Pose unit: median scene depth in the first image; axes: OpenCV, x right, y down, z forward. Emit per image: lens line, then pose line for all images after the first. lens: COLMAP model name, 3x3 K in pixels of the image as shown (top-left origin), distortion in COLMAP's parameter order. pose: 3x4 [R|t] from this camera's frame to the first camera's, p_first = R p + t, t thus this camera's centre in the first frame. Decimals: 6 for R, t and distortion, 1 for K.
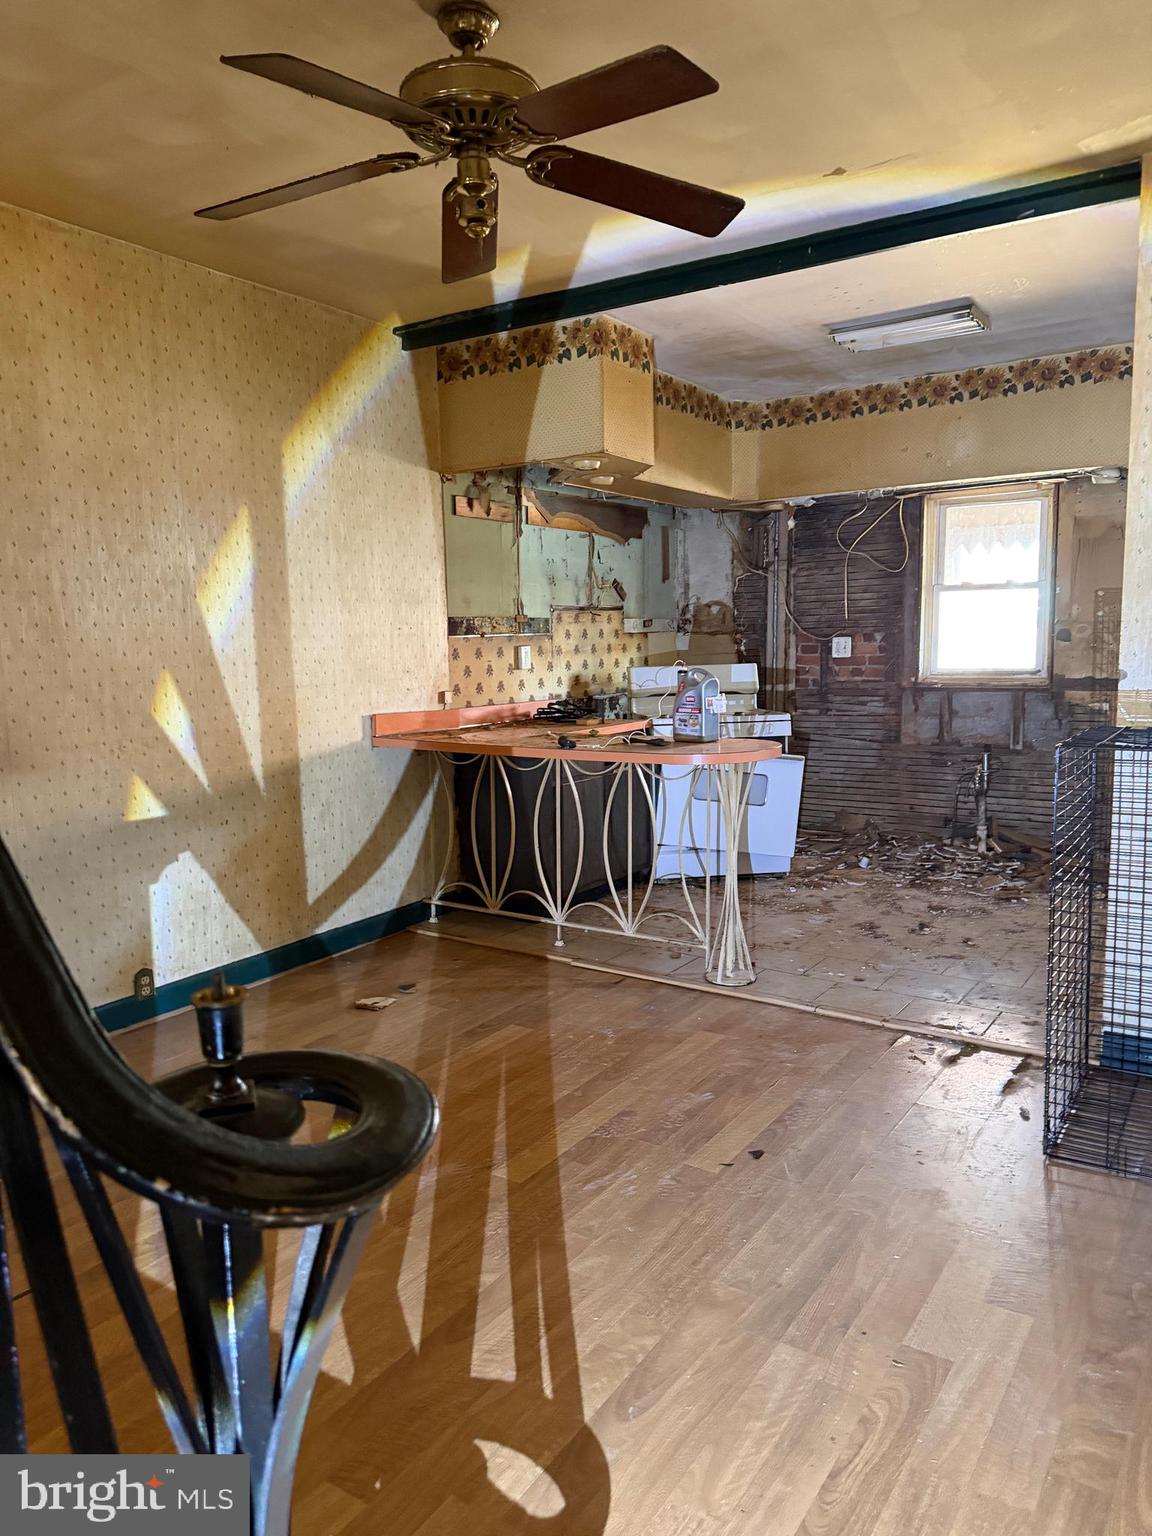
lens RADIAL K [[1088.8, 0, 580.3], [0, 1088.8, 758.9], [0, 0, 1]] dist [0.021435, -0.030146]
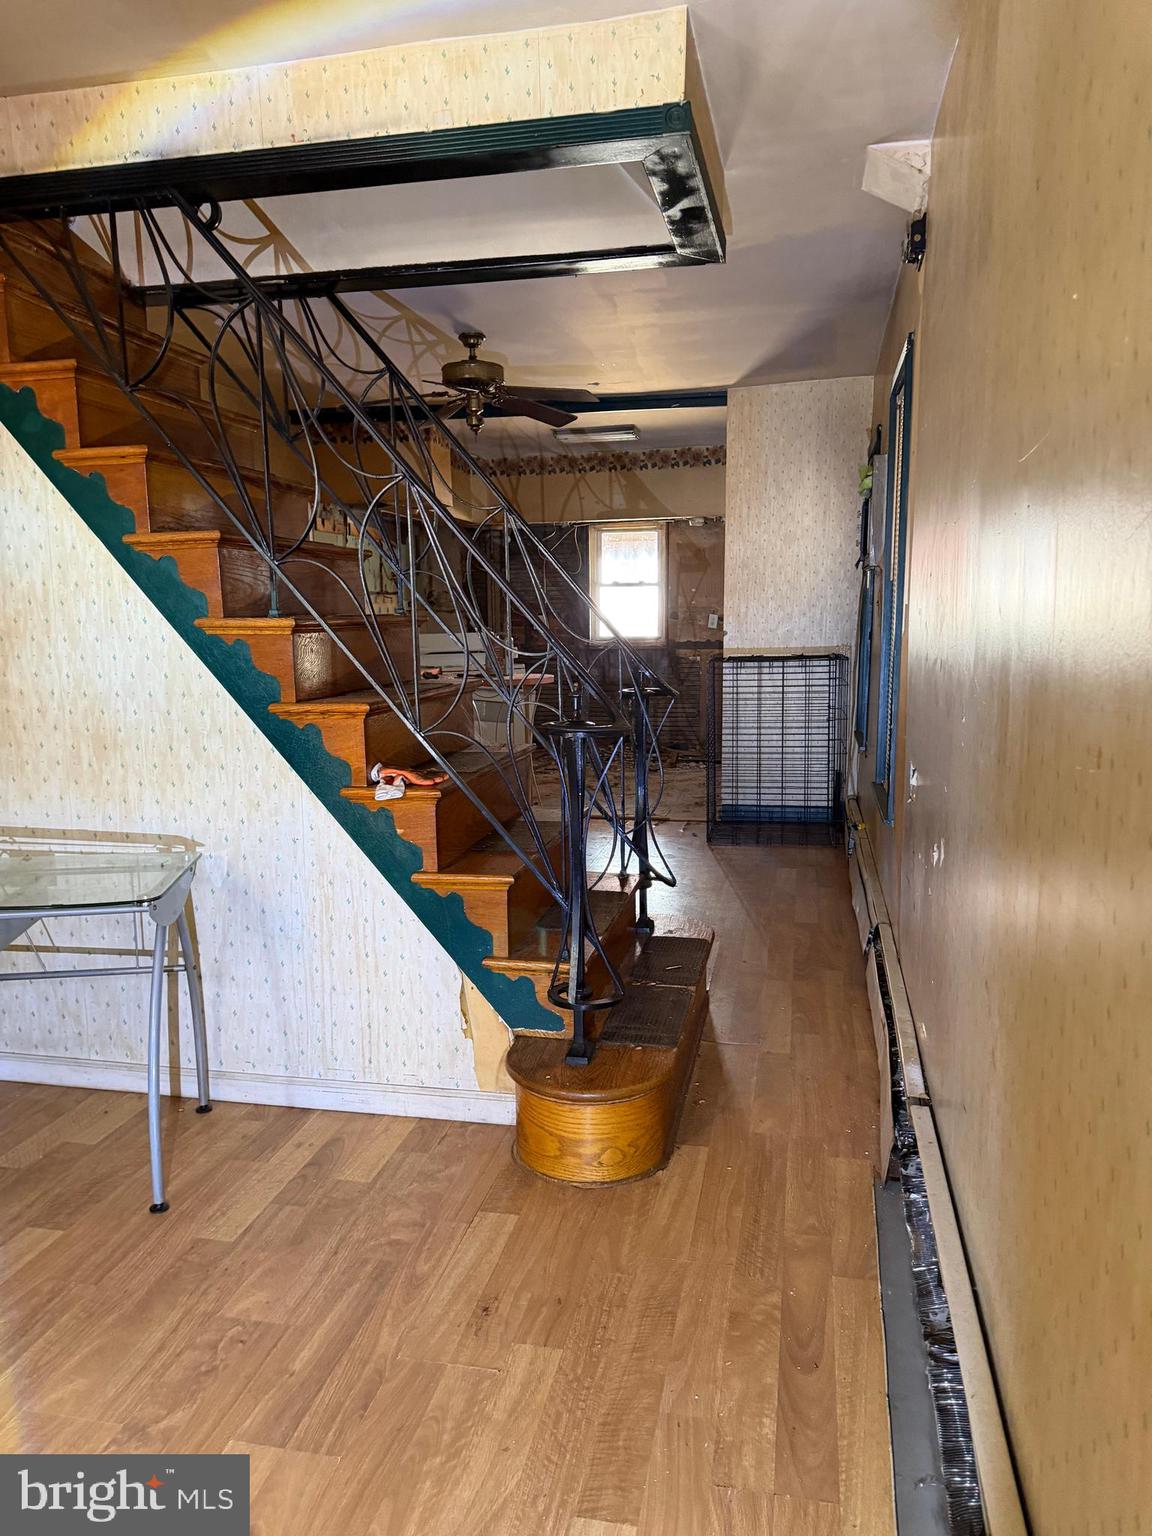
lens RADIAL K [[1088.8, 0, 573.8], [0, 1088.8, 774.1], [0, 0, 1]] dist [0.021435, -0.030146]
pose [[0.932603, -0.039257, 0.358763, -0.287726], [0.030211, 0.999069, 0.030787, 0.068301], [-0.359638, -0.017874, 0.932921, -0.466229]]
